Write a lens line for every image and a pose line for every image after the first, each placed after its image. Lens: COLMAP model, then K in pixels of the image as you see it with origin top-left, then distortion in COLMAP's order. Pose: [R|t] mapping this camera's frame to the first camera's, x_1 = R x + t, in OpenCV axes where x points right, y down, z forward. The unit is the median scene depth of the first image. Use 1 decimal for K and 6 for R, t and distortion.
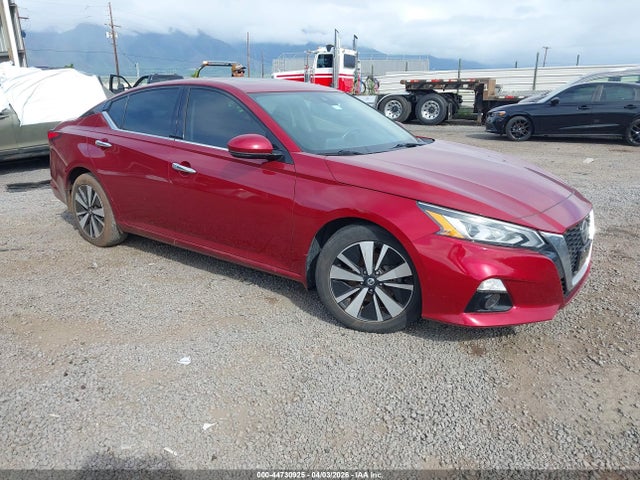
lens RADIAL K [[430.8, 0, 320.0], [0, 430.8, 240.0], [0, 0, 1]] dist [-0.006956, 0.001324]
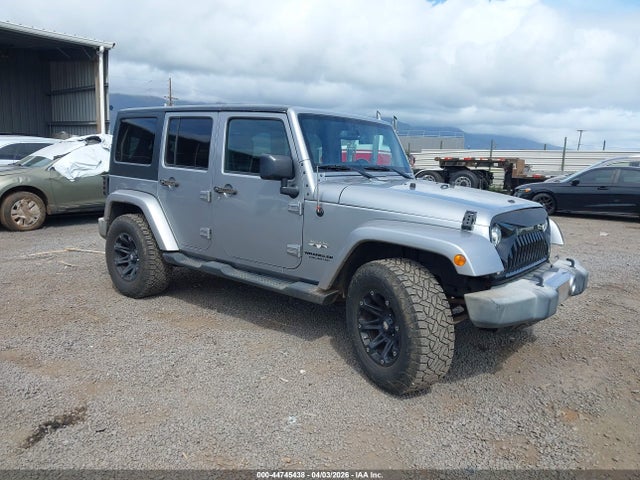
lens RADIAL K [[453.6, 0, 320.0], [0, 453.6, 240.0], [0, 0, 1]] dist [0.001531, -0.002778]
pose [[0.996624, 0.049758, -0.065304, -0.020274], [-0.059566, 0.985632, -0.158053, 0.038383], [0.056501, 0.161409, 0.985269, -0.128203]]
